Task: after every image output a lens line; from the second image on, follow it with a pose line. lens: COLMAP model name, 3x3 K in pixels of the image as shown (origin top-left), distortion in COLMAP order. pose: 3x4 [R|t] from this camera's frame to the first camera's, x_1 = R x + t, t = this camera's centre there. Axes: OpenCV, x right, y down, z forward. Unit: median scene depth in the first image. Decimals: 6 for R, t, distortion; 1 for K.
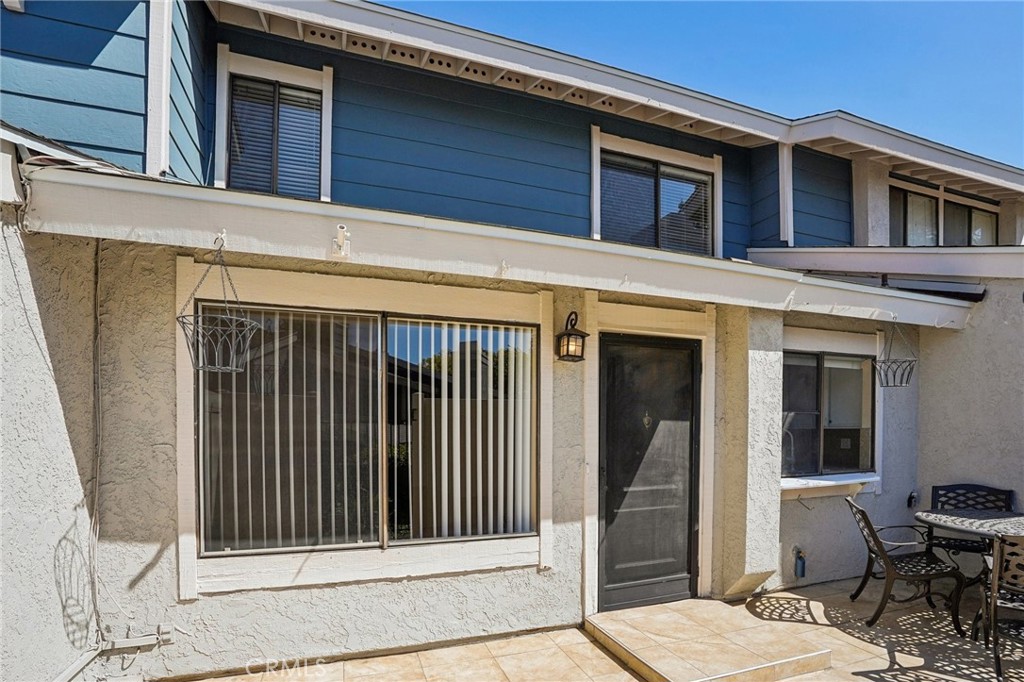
lens RADIAL K [[500.1, 0, 514.2], [0, 500.1, 430.8], [0, 0, 1]] dist [-0.069934, 0.017715]
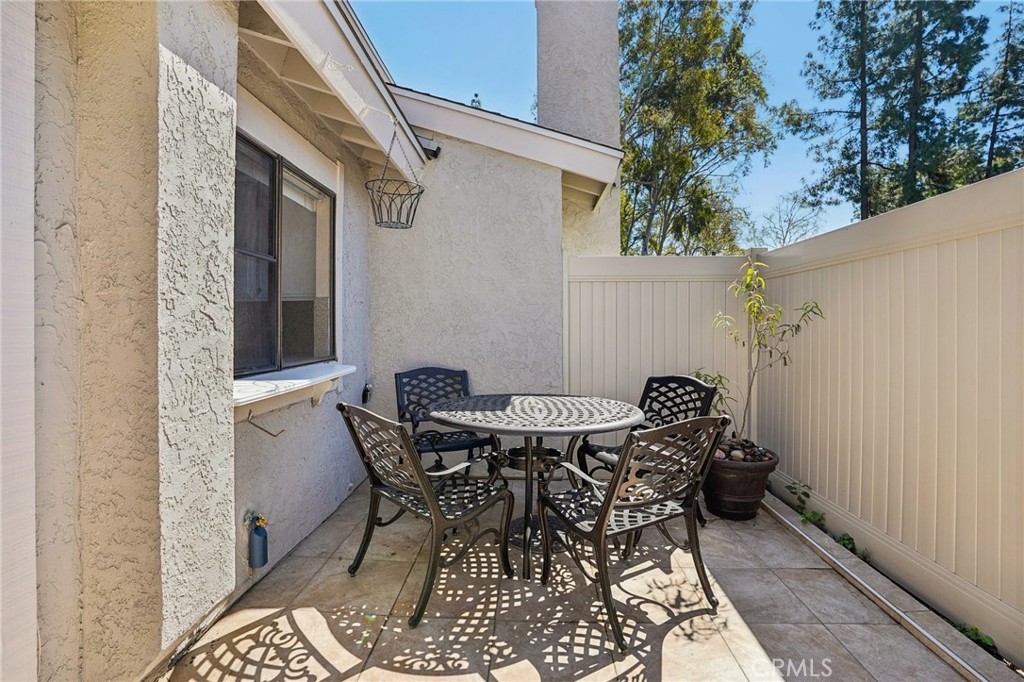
lens RADIAL K [[475.8, 0, 512.0], [0, 475.8, 334.9], [0, 0, 1]] dist [-0.071265, 0.027889]
pose [[0.363410, -0.011322, 0.931561, 0.240836], [0.007477, 0.999929, 0.009236, 0.051646], [-0.931599, 0.003609, 0.363469, 0.603459]]
